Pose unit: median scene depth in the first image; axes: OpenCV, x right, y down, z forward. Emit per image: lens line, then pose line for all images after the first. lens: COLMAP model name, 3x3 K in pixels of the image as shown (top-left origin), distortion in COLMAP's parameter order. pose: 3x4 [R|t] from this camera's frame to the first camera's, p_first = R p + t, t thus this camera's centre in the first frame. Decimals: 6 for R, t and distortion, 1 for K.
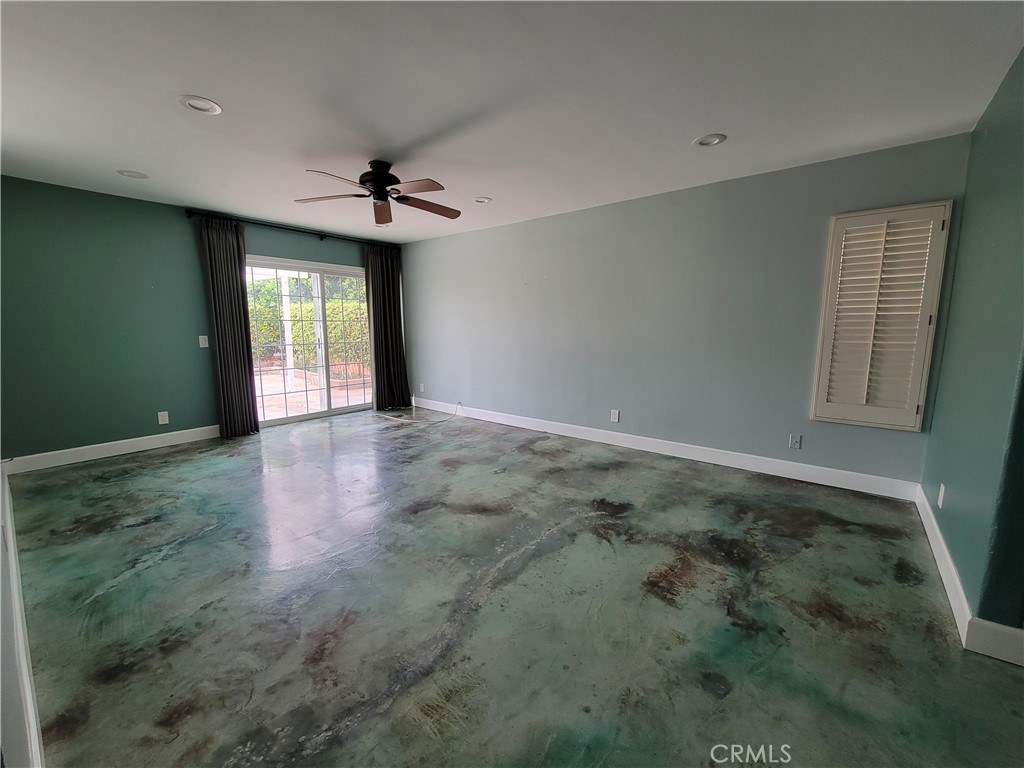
lens RADIAL K [[418.2, 0, 505.1], [0, 418.2, 389.0], [0, 0, 1]] dist [-0.000805, 0.000114]
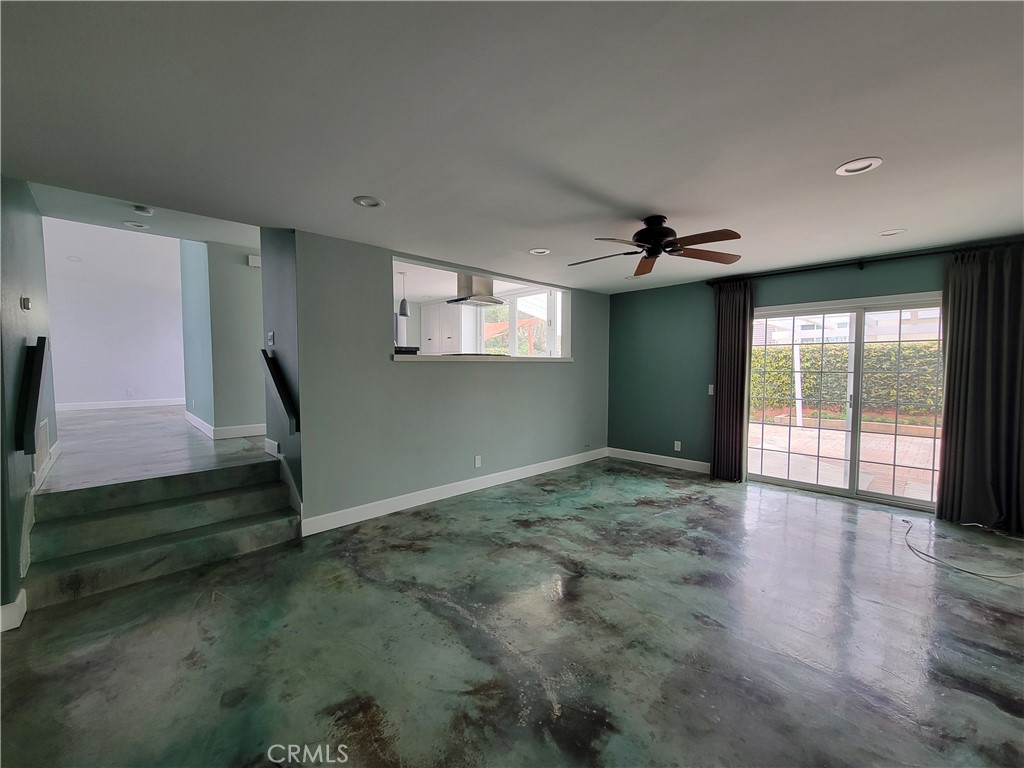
lens RADIAL K [[418.2, 0, 506.1], [0, 418.2, 384.5], [0, 0, 1]] dist [-0.000805, 0.000114]
pose [[-0.130149, 0.044691, -0.990487, 0.764414], [-0.148716, 0.986803, 0.064066, -0.178555], [0.980278, 0.155639, -0.121785, 0.877543]]
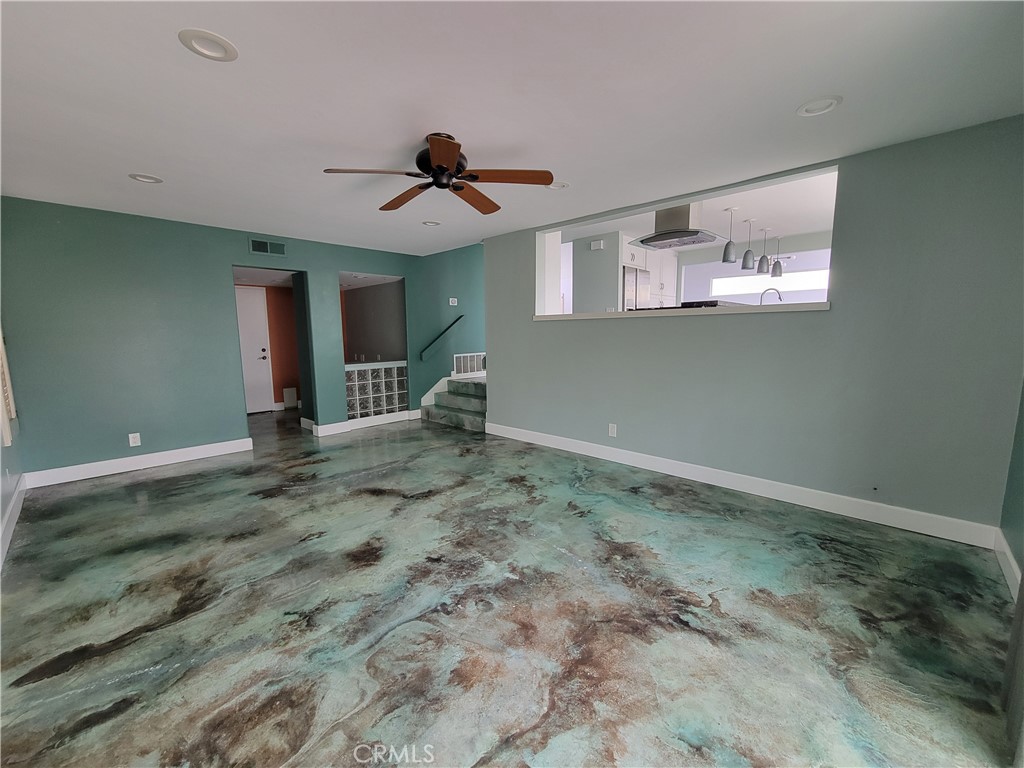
lens RADIAL K [[418.2, 0, 504.9], [0, 418.2, 384.8], [0, 0, 1]] dist [-0.000805, 0.000114]
pose [[-0.996486, 0.001512, 0.083748, -0.509454], [0.024530, 0.961268, 0.274522, -0.321696], [-0.080089, 0.275611, -0.957927, 1.962921]]
